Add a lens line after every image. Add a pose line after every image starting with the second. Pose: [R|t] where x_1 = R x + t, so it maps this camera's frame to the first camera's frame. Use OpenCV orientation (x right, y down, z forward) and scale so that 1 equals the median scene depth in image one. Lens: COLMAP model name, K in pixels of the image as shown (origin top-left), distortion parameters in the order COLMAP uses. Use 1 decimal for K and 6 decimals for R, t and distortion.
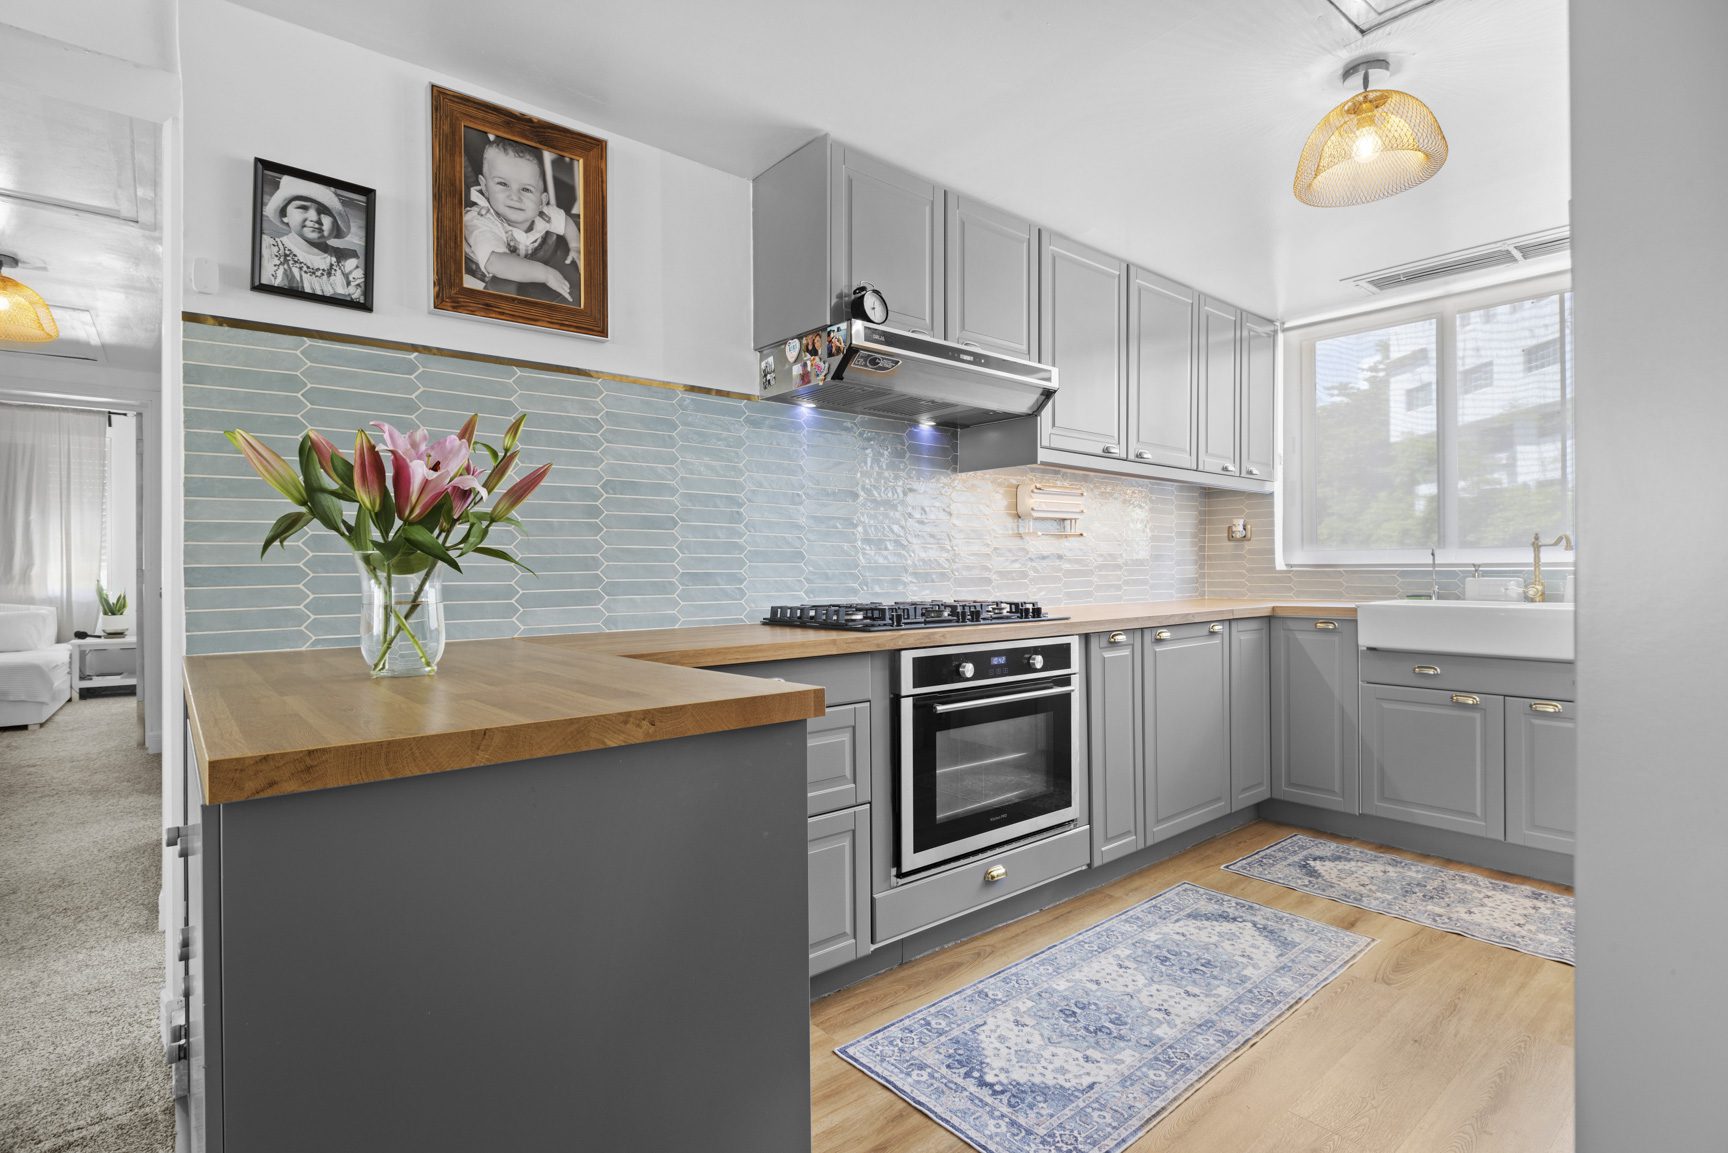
lens RADIAL K [[836.2, 0, 867.4], [0, 836.2, 571.1], [0, 0, 1]] dist [-0.003388, 0.000274]
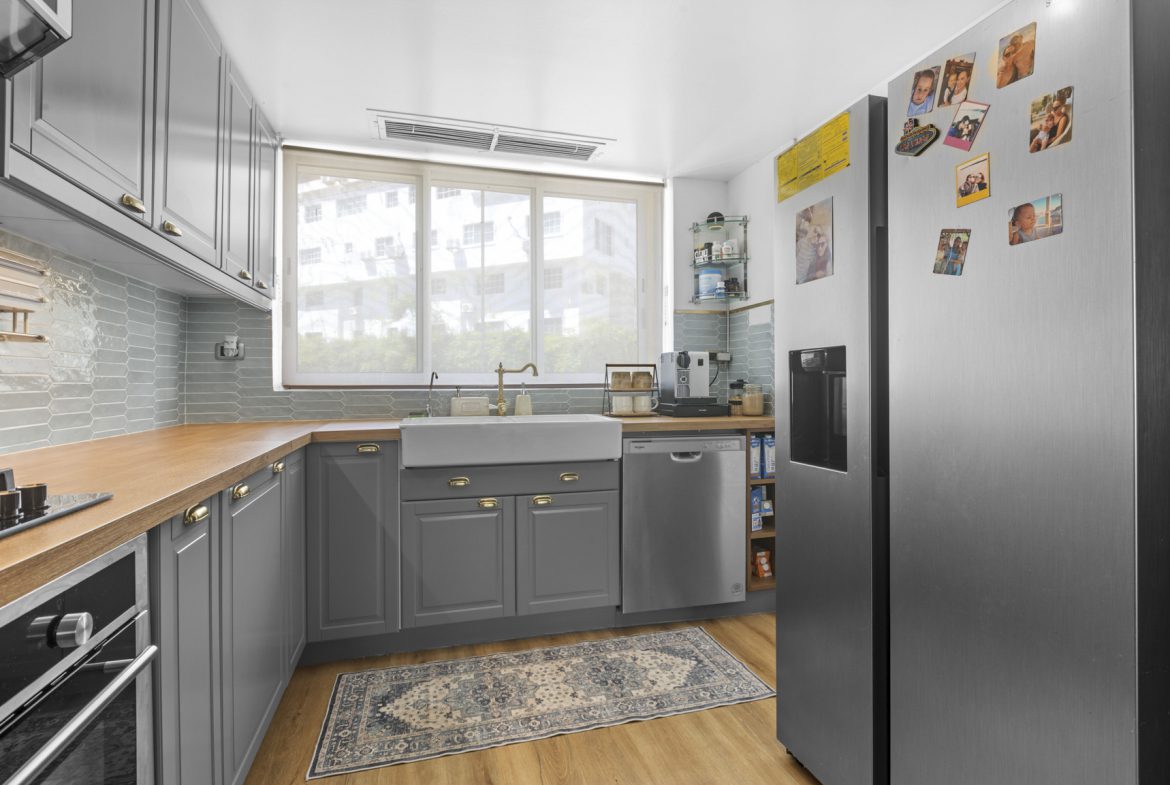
lens RADIAL K [[575.5, 0, 588.8], [0, 575.5, 379.7], [0, 0, 1]] dist [-0.004669, -0.000292]
pose [[0.405512, 0.010316, 0.914031, 0.044186], [0.003844, 0.999908, -0.012991, -0.007205], [-0.914082, 0.008781, 0.405435, 0.592497]]
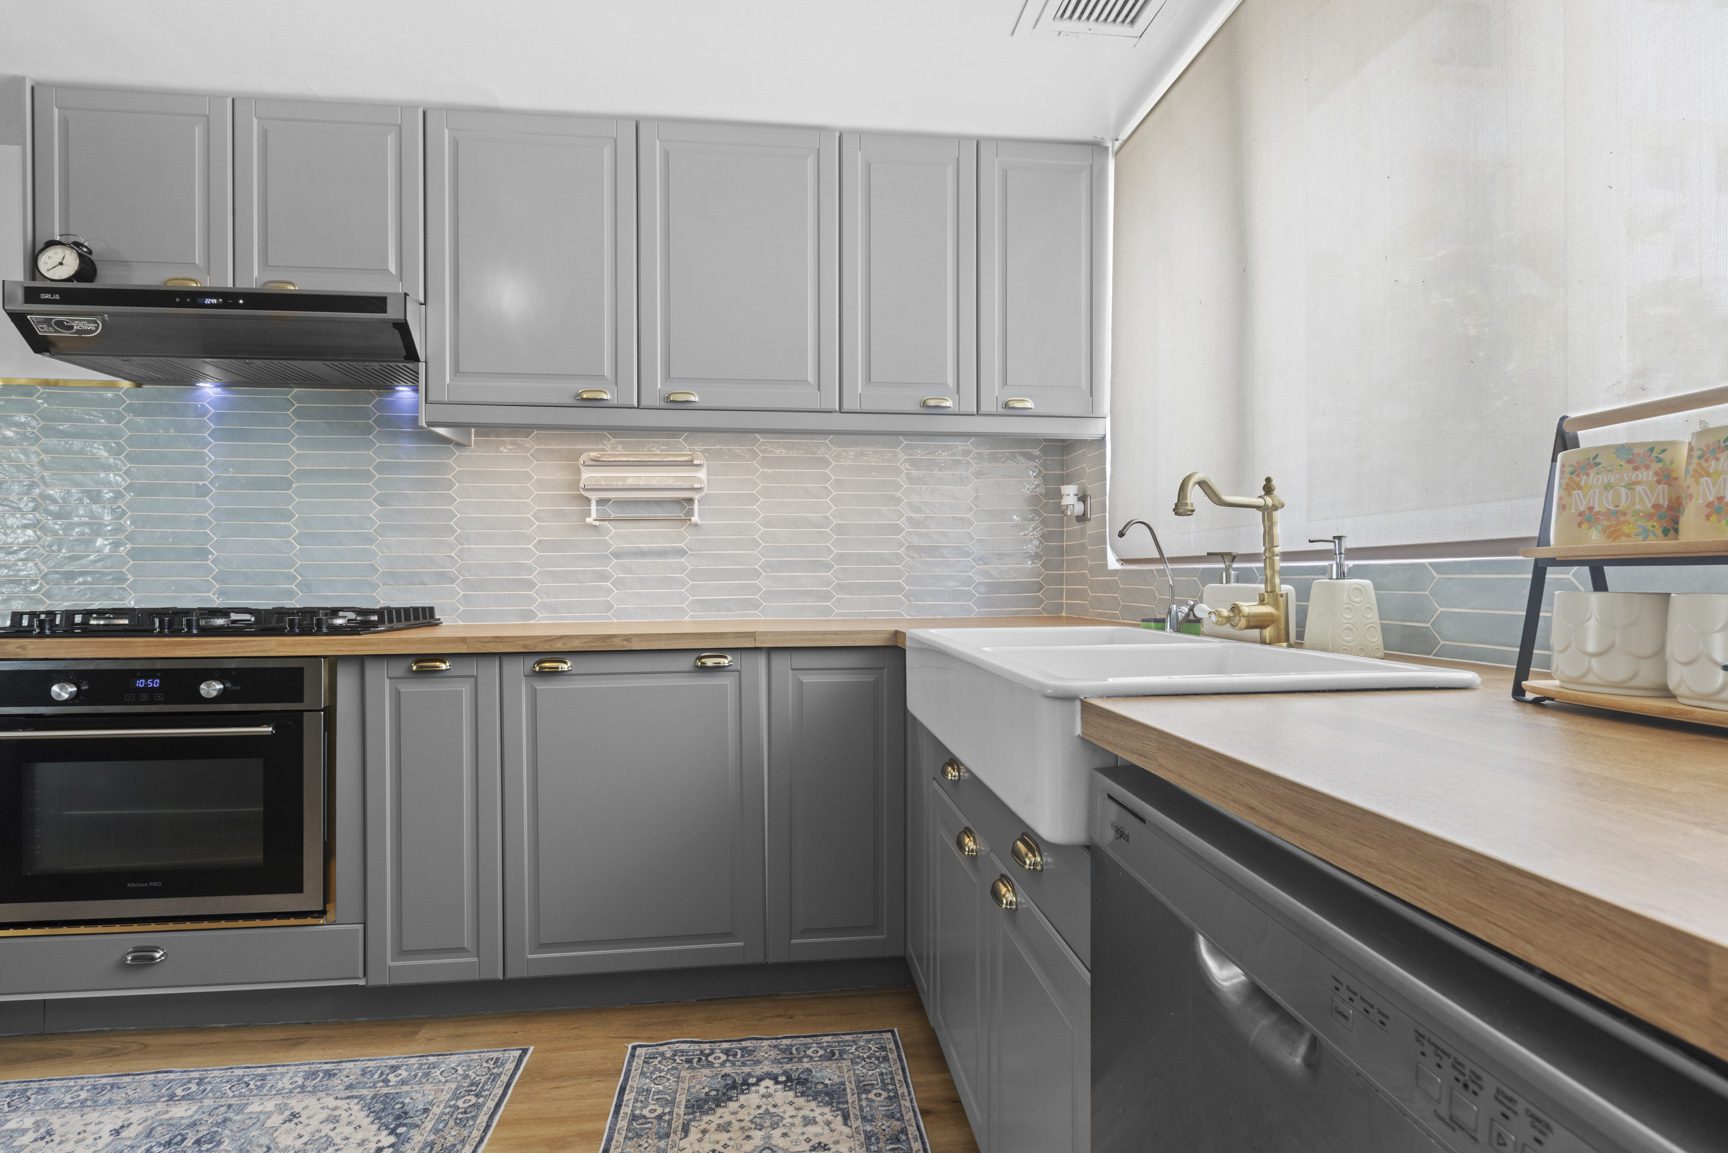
lens RADIAL K [[860.9, 0, 864.0], [0, 860.9, 576.5], [0, 0, 1]] dist [-0.001450, -0.001032]
pose [[0.834548, 0.002307, -0.550930, 1.008497], [-0.002191, 0.999997, 0.000869, 0.004741], [0.550930, 0.000482, 0.834551, 0.611254]]
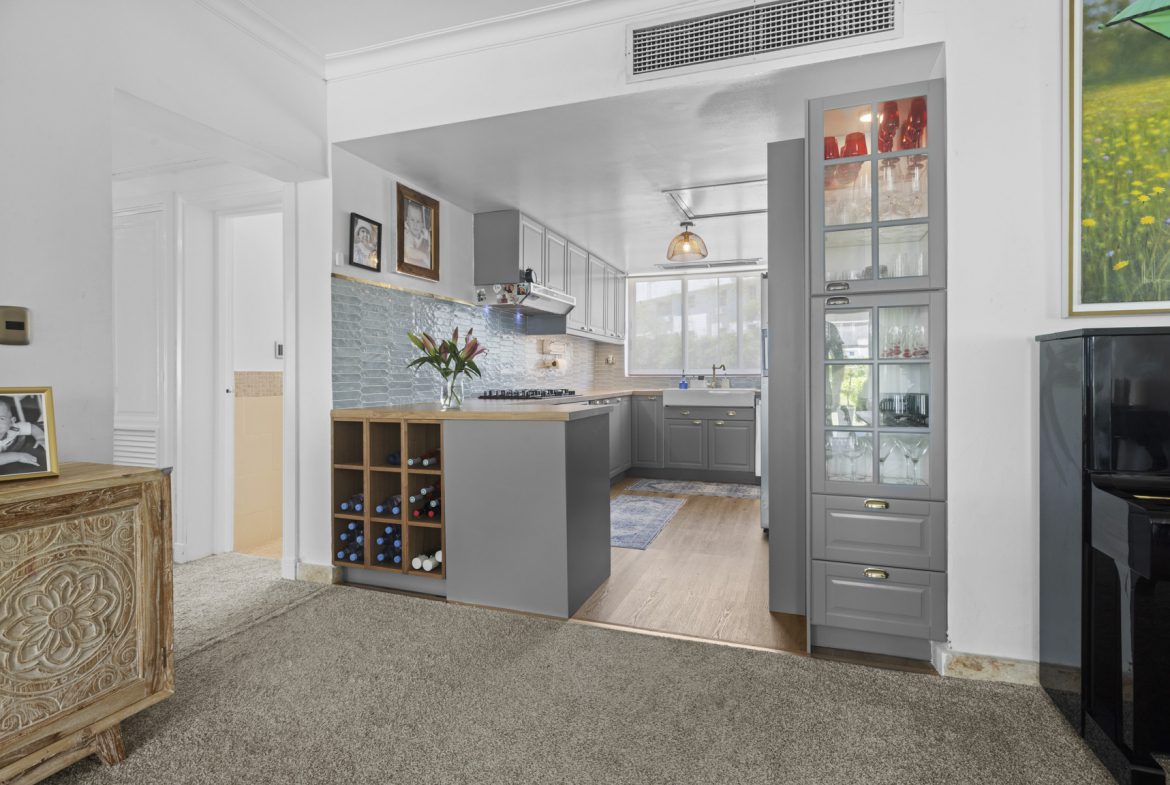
lens RADIAL K [[575.5, 0, 588.8], [0, 575.5, 379.7], [0, 0, 1]] dist [-0.004669, -0.000292]
pose [[0.865257, -0.000299, 0.501329, -0.638876], [-0.001091, 0.999996, 0.002480, 0.004019], [-0.501328, -0.002693, 0.865253, -0.561713]]
